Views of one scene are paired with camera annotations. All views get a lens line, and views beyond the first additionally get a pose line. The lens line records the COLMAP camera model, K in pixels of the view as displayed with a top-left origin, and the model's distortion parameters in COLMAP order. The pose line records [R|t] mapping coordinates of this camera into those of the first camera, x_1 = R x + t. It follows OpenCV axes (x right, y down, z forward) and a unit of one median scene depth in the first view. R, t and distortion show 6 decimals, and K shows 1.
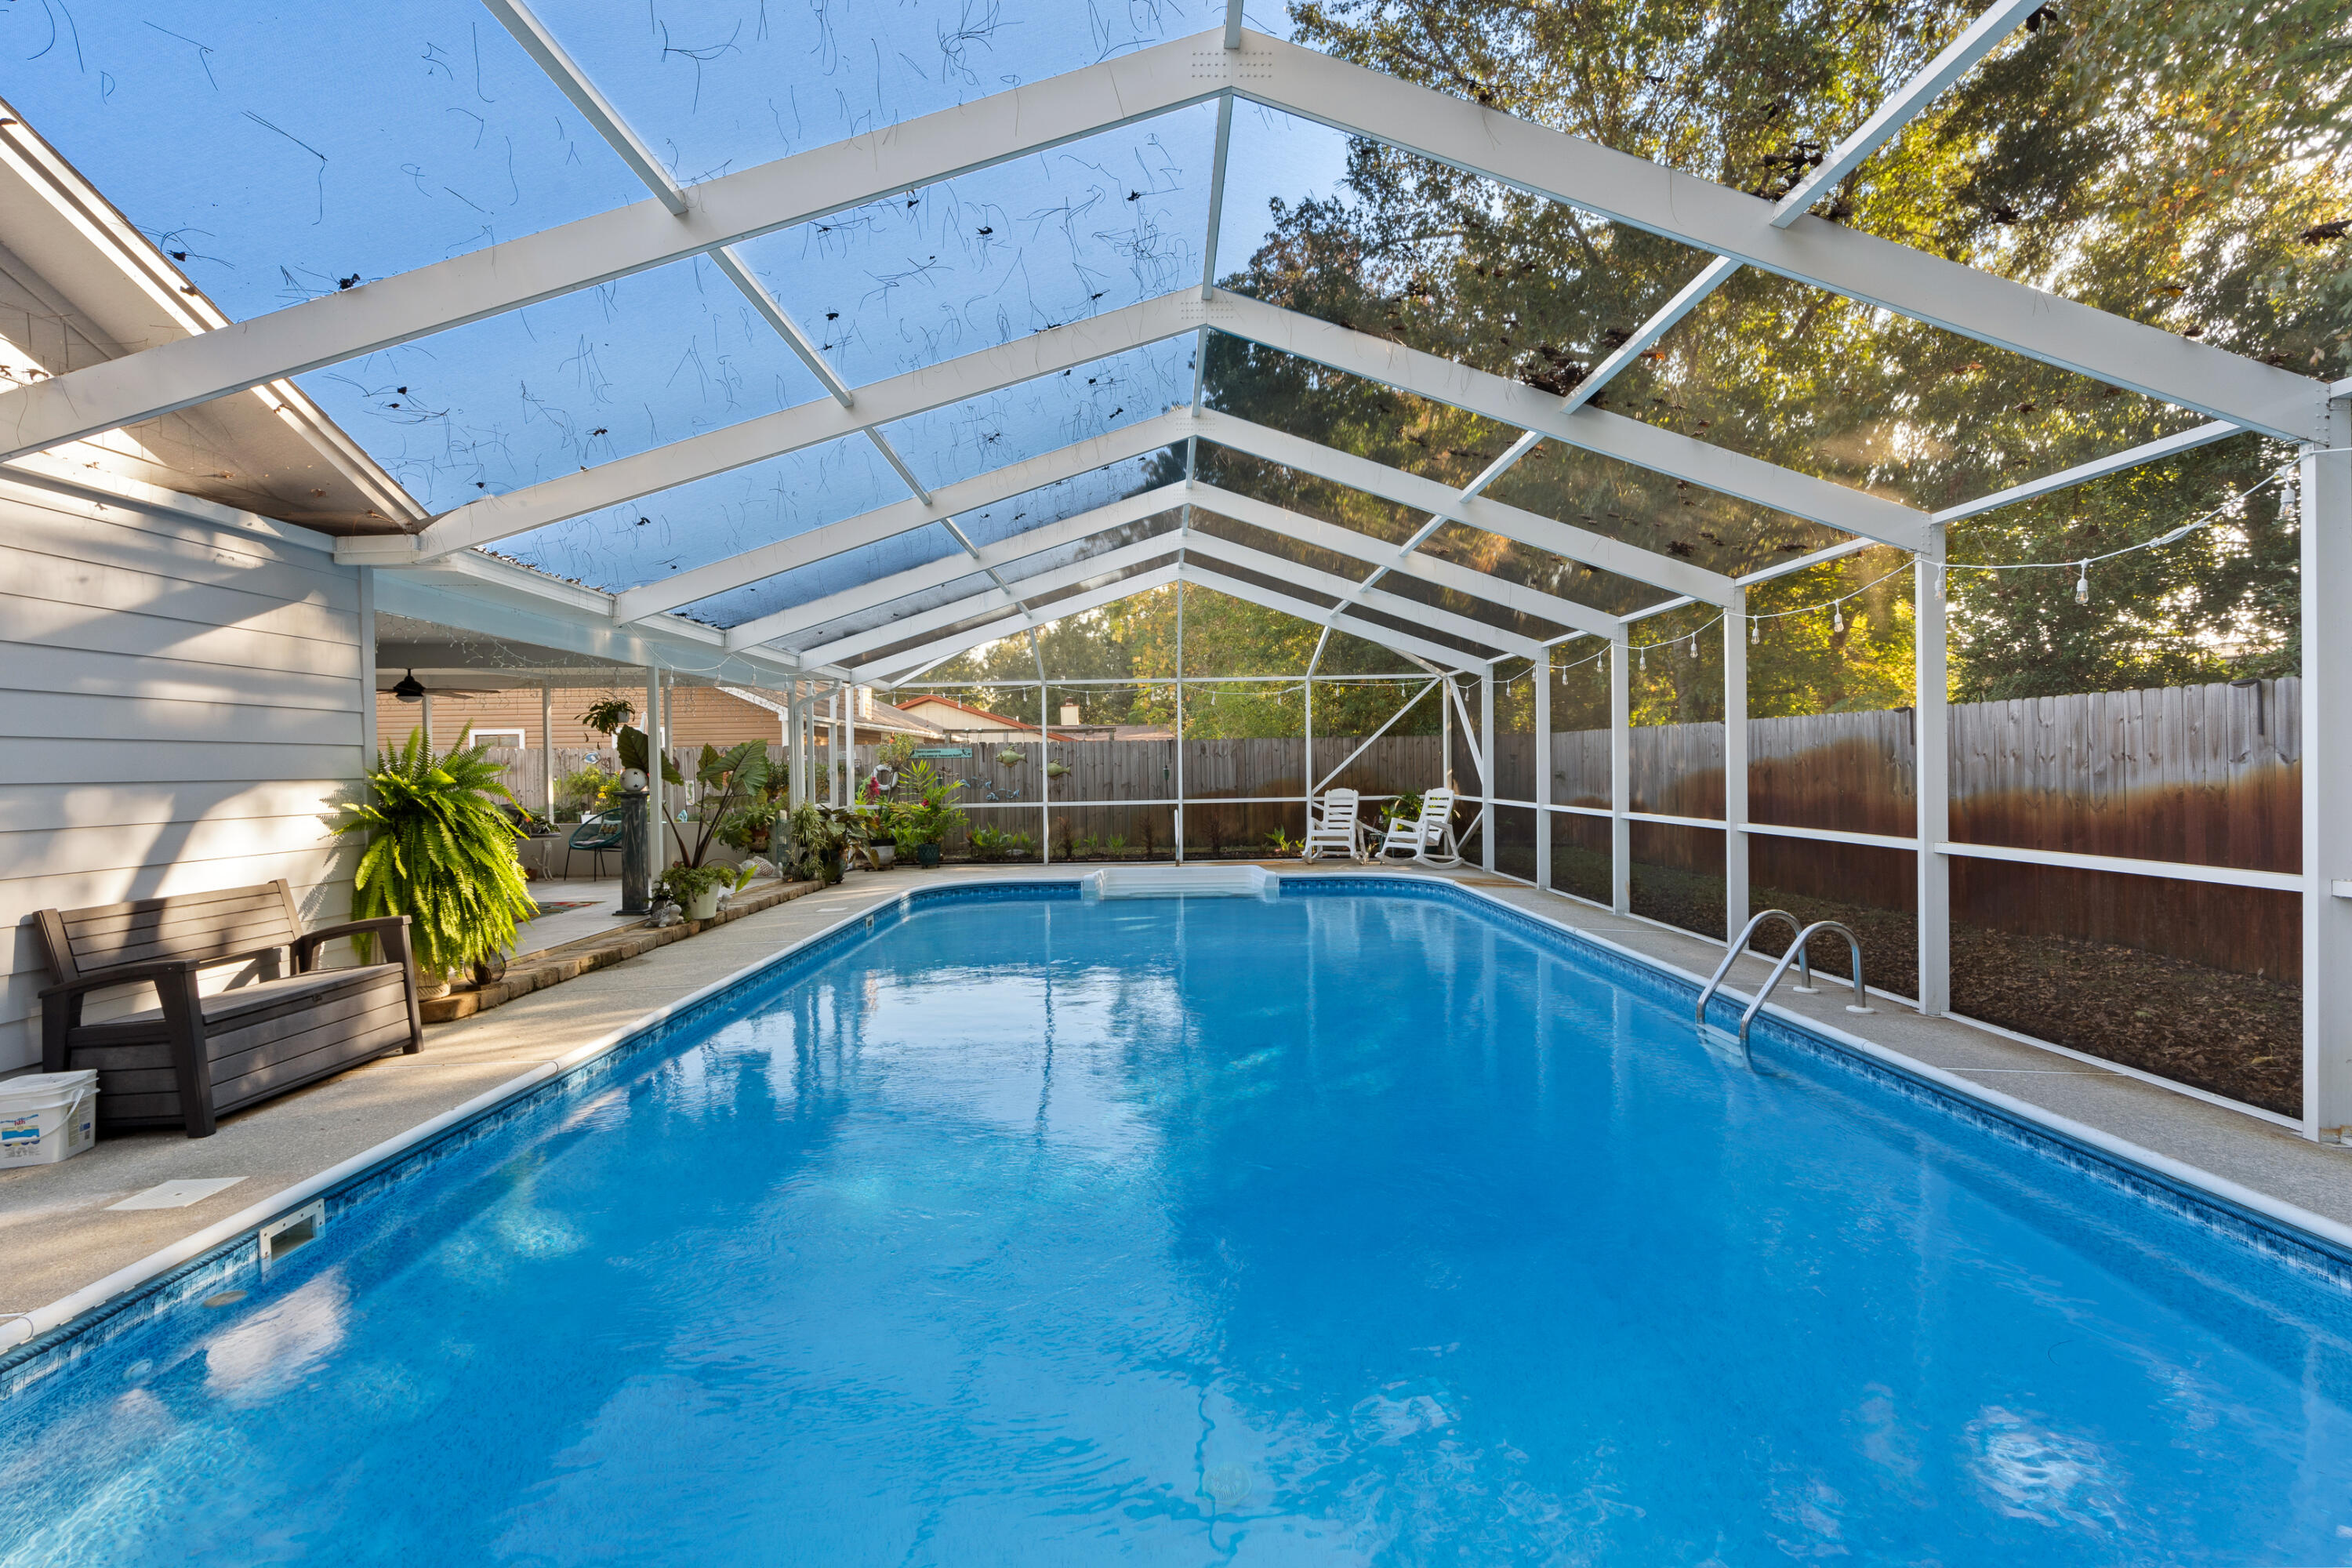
lens RADIAL K [[1108.3, 0, 1166.8], [0, 1108.3, 778.8], [0, 0, 1]] dist [-0.004580, 0.001049]
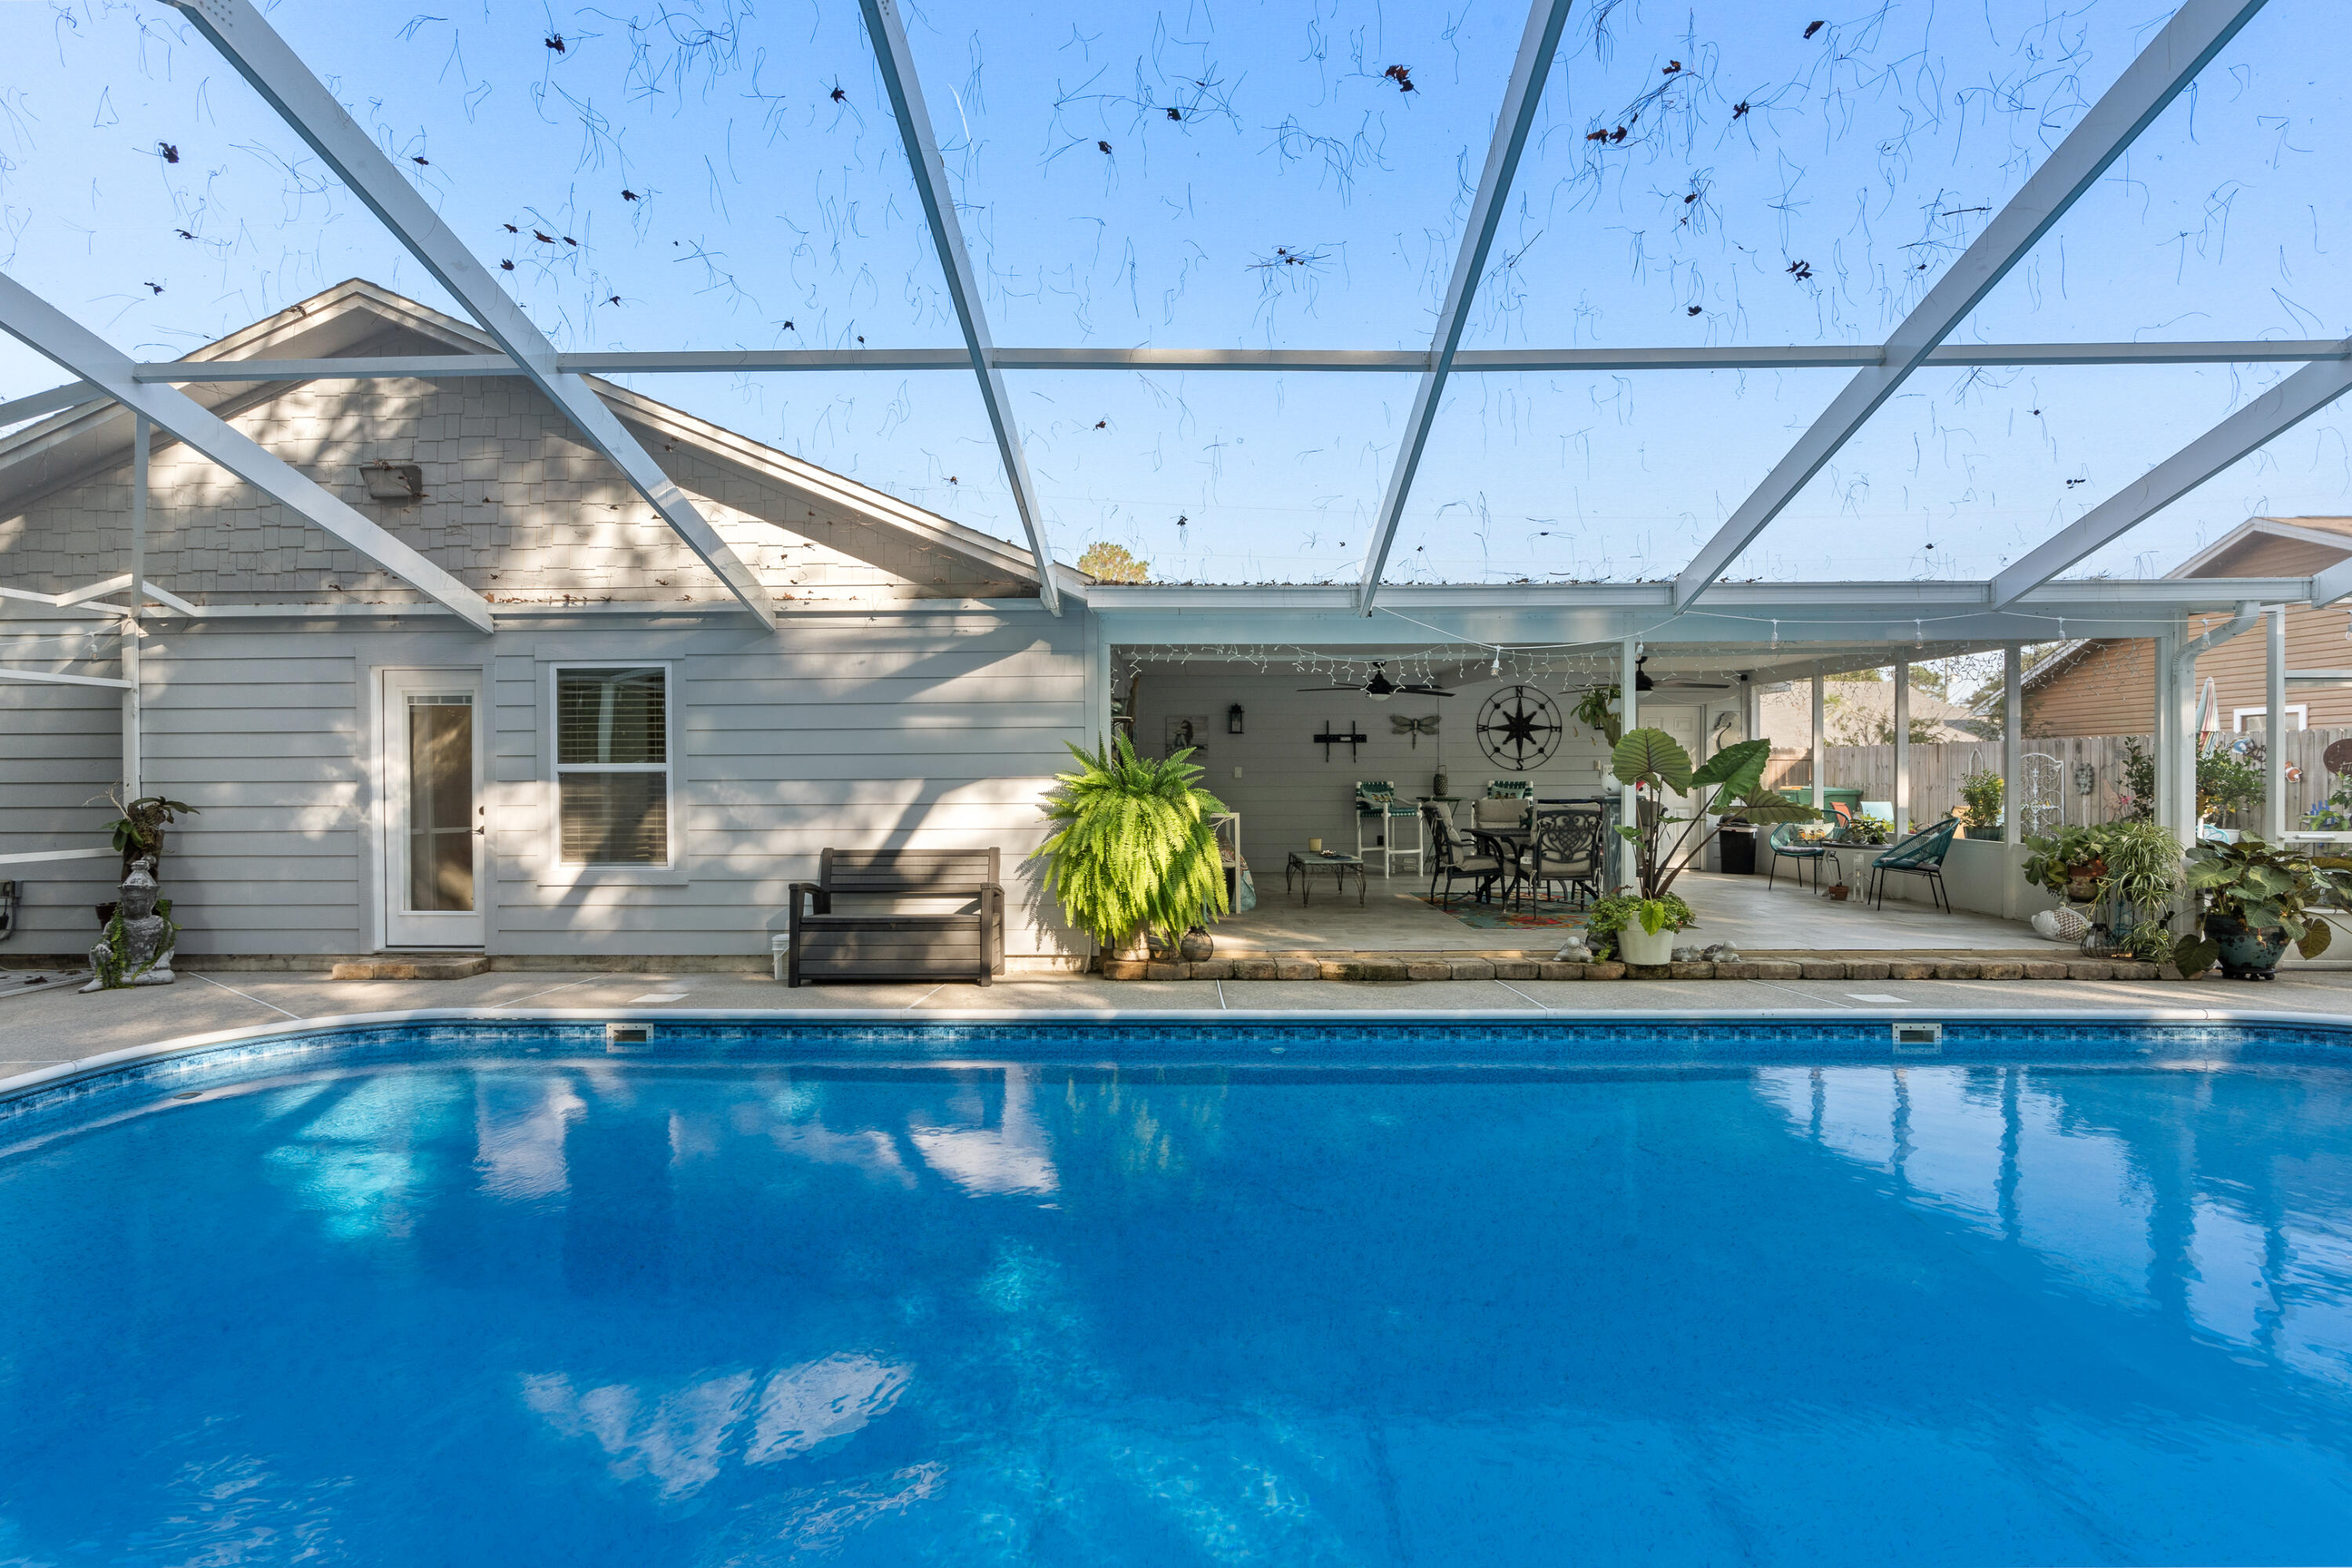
lens RADIAL K [[1108.3, 0, 1166.8], [0, 1108.3, 778.8], [0, 0, 1]] dist [-0.004580, 0.001049]
pose [[-0.021946, 0.015014, -0.999646, 0.710861], [-0.004403, 0.999876, 0.015114, -0.022758], [0.999749, 0.004733, -0.021877, 1.397035]]
